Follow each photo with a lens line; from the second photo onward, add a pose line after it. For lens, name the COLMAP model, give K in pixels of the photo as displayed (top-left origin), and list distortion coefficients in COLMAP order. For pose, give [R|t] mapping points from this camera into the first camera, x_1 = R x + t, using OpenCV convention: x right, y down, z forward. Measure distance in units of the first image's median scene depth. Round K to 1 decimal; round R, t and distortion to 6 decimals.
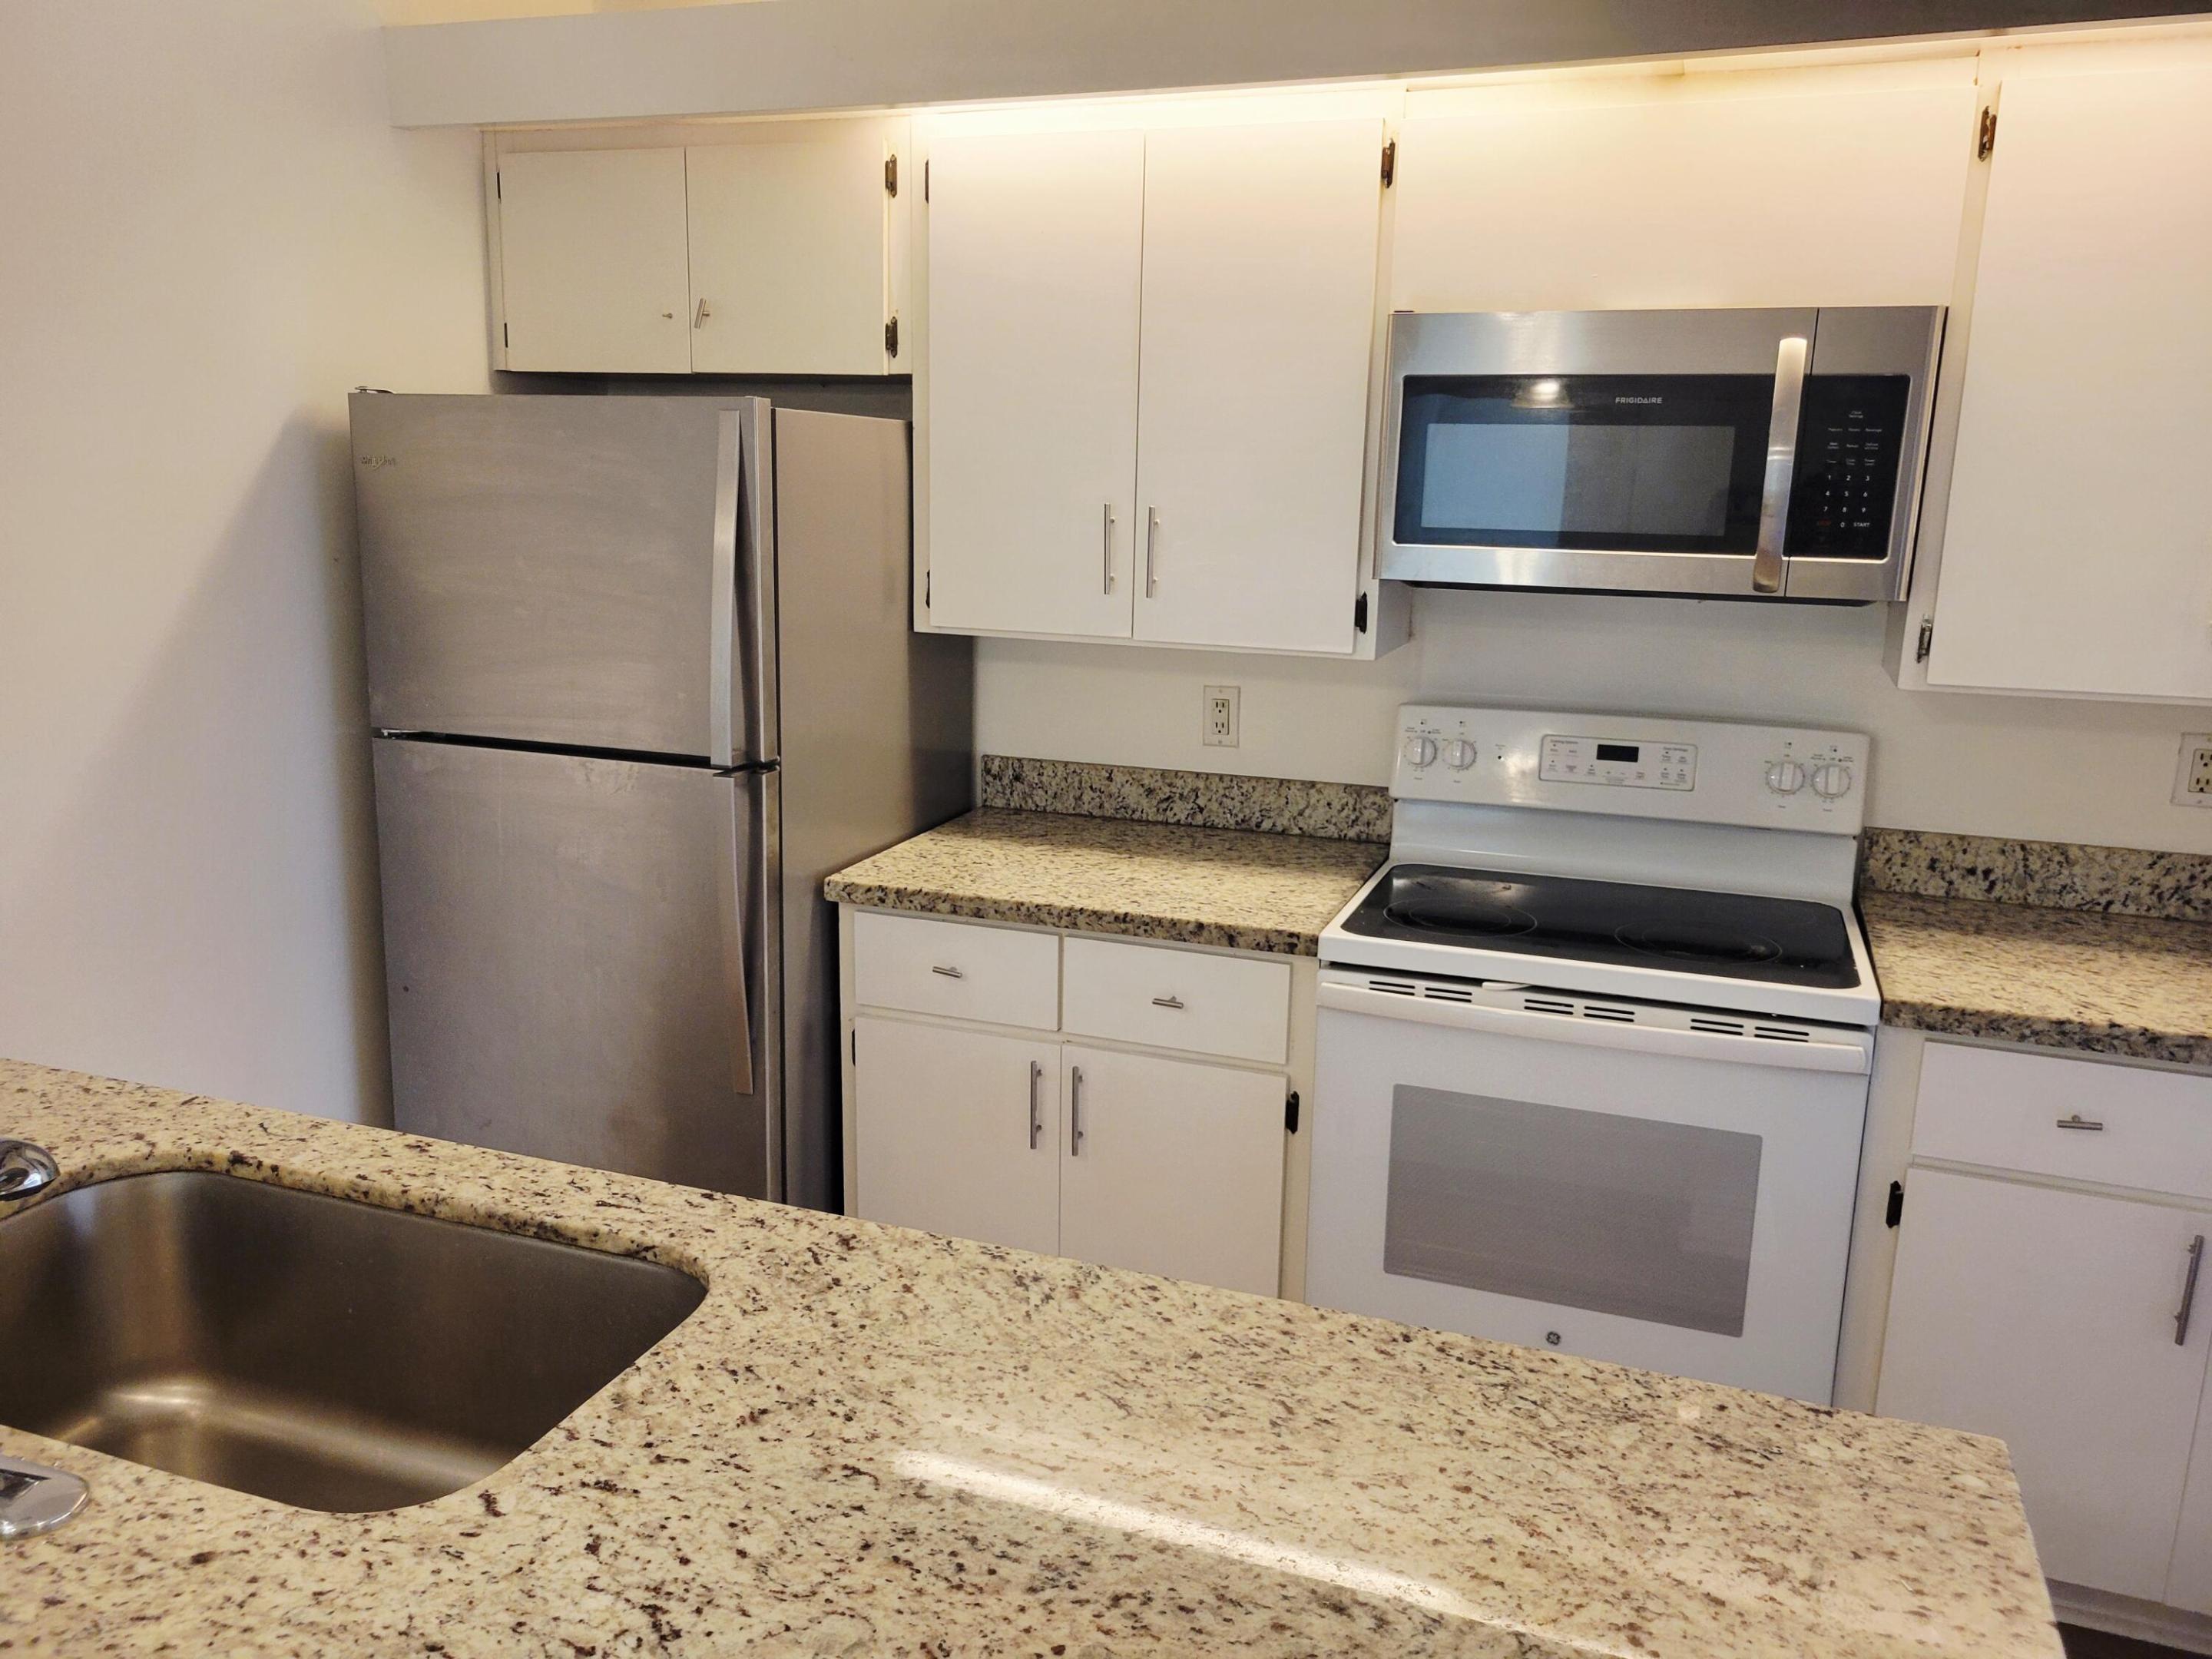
lens RADIAL K [[1680.0, 0, 1091.9], [0, 1680.0, 825.4], [0, 0, 1]] dist [0.048073, -0.036227]
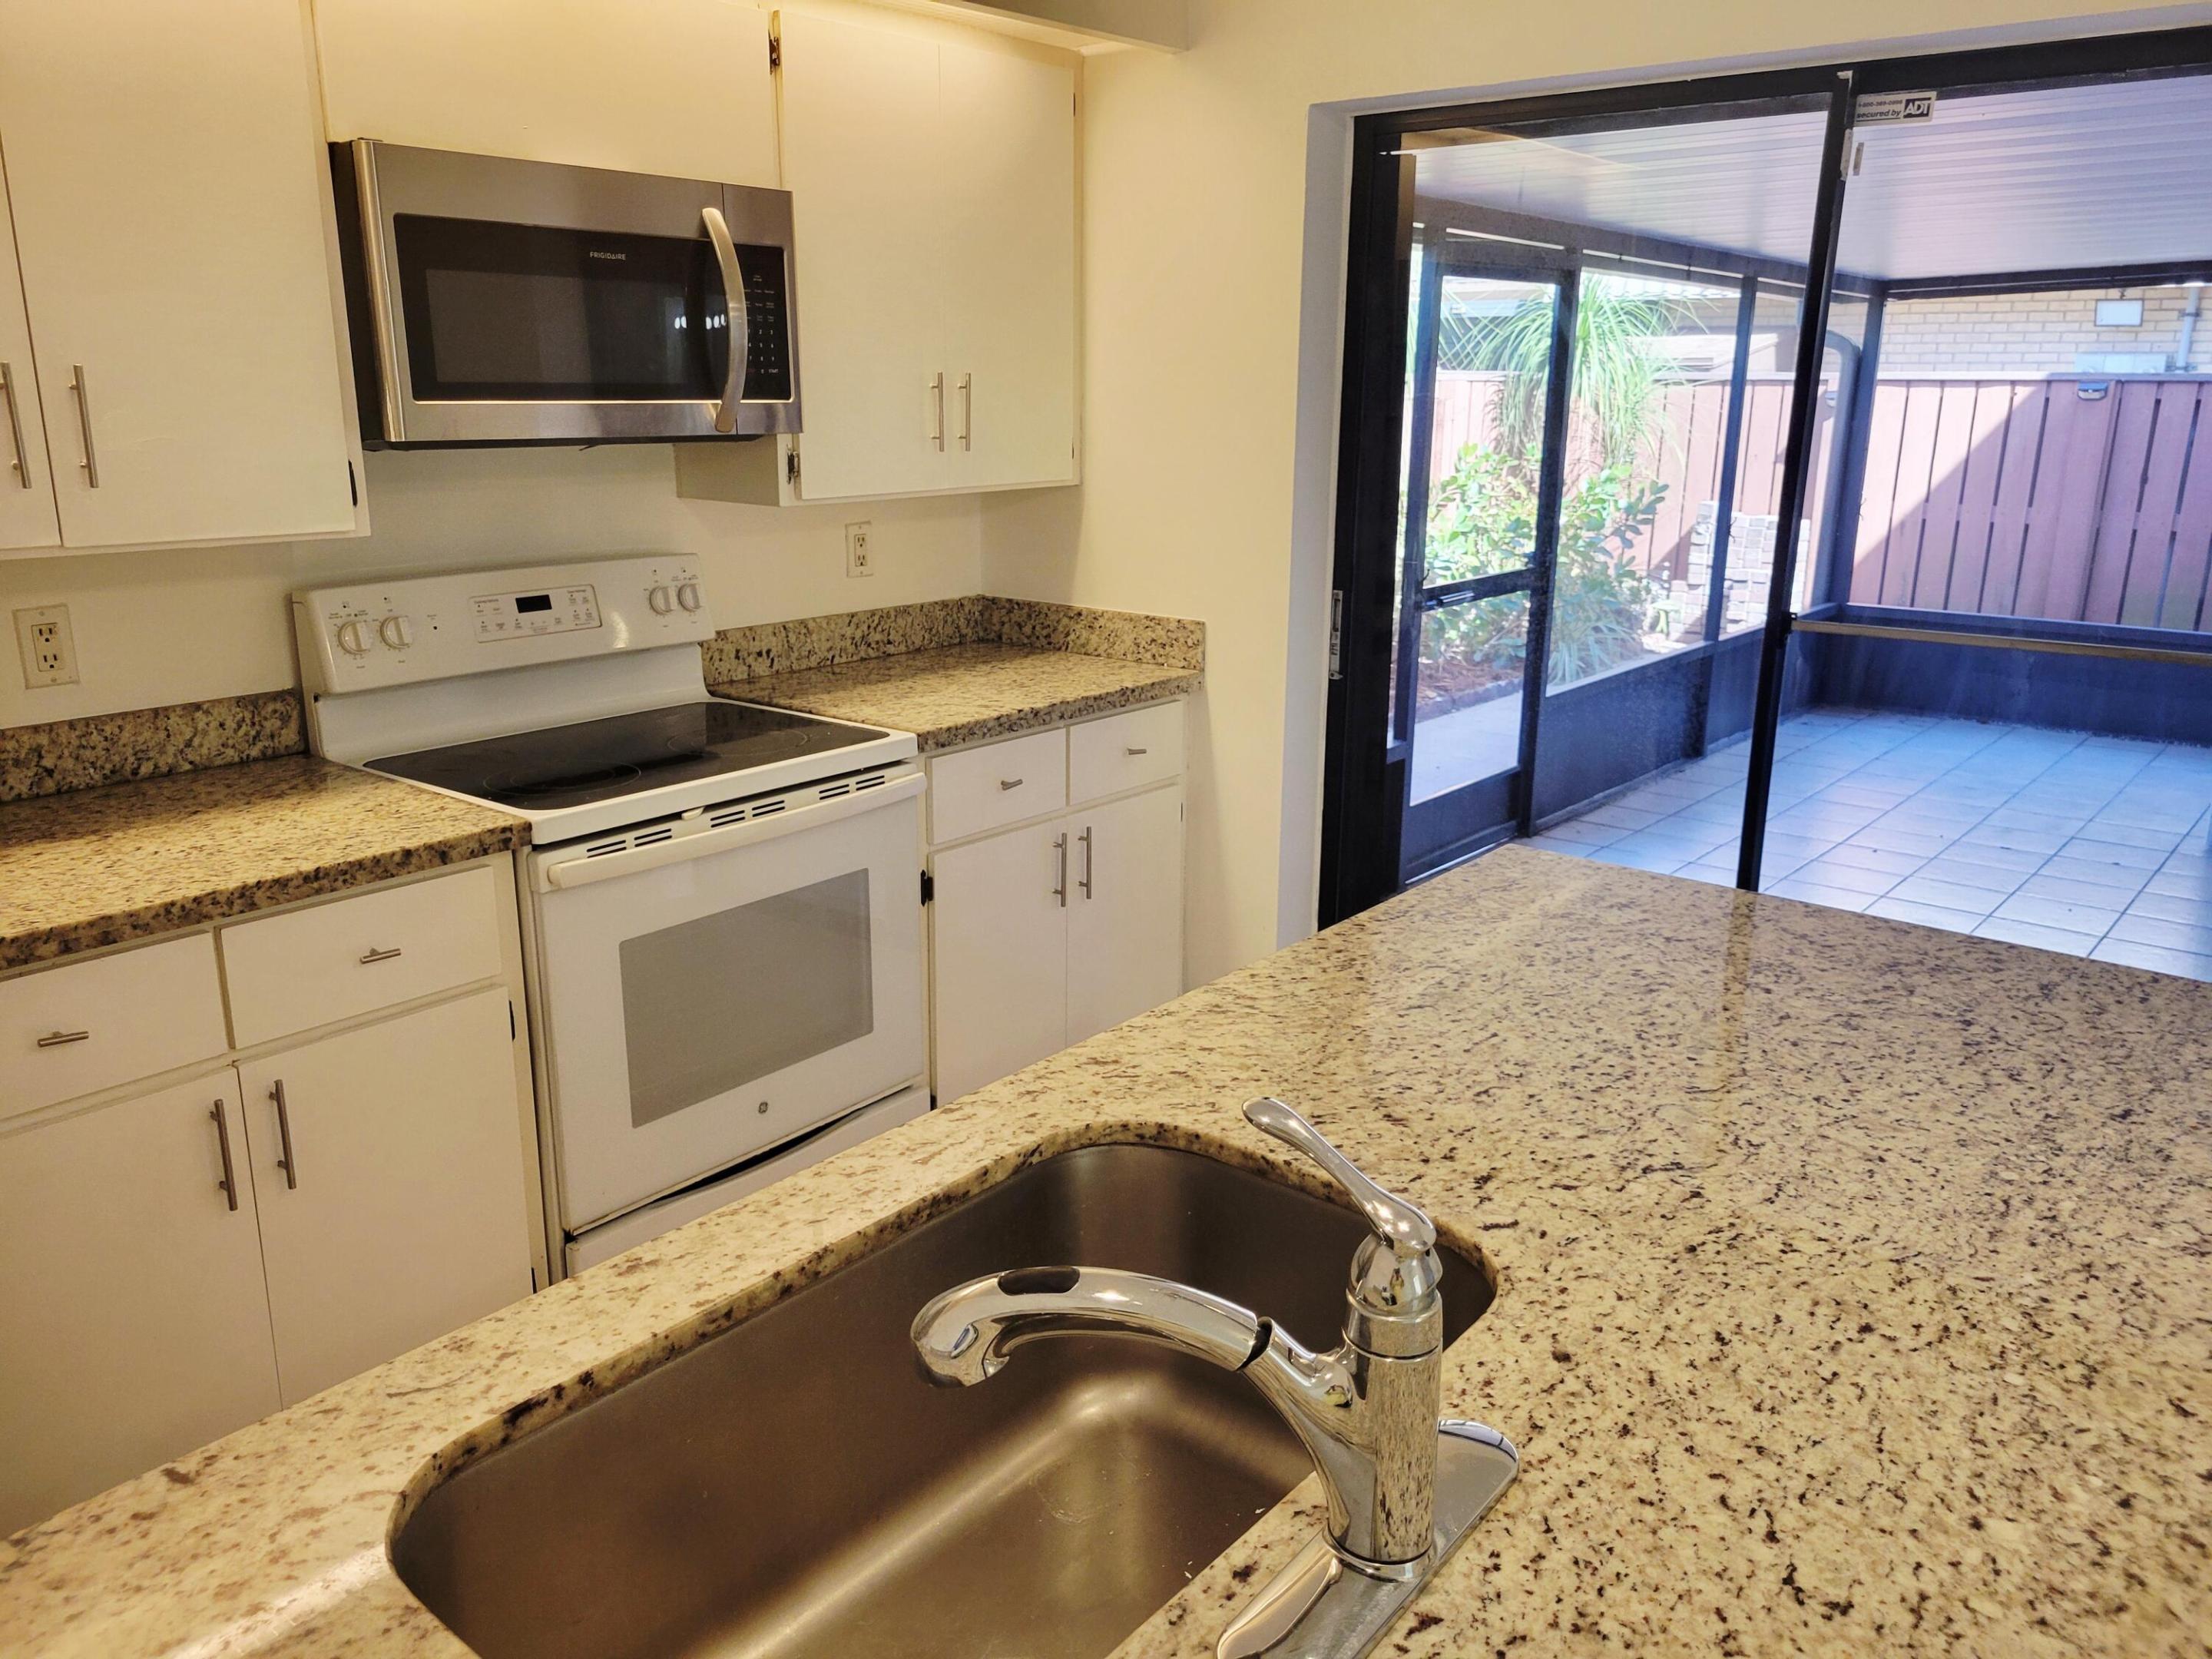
lens RADIAL K [[1680.0, 0, 1091.9], [0, 1680.0, 825.4], [0, 0, 1]] dist [0.048073, -0.036227]
pose [[0.322771, -0.263128, 0.909166, -0.610982], [0.200927, 0.957734, 0.205851, -0.062666], [-0.924904, 0.116233, 0.361999, 0.355262]]
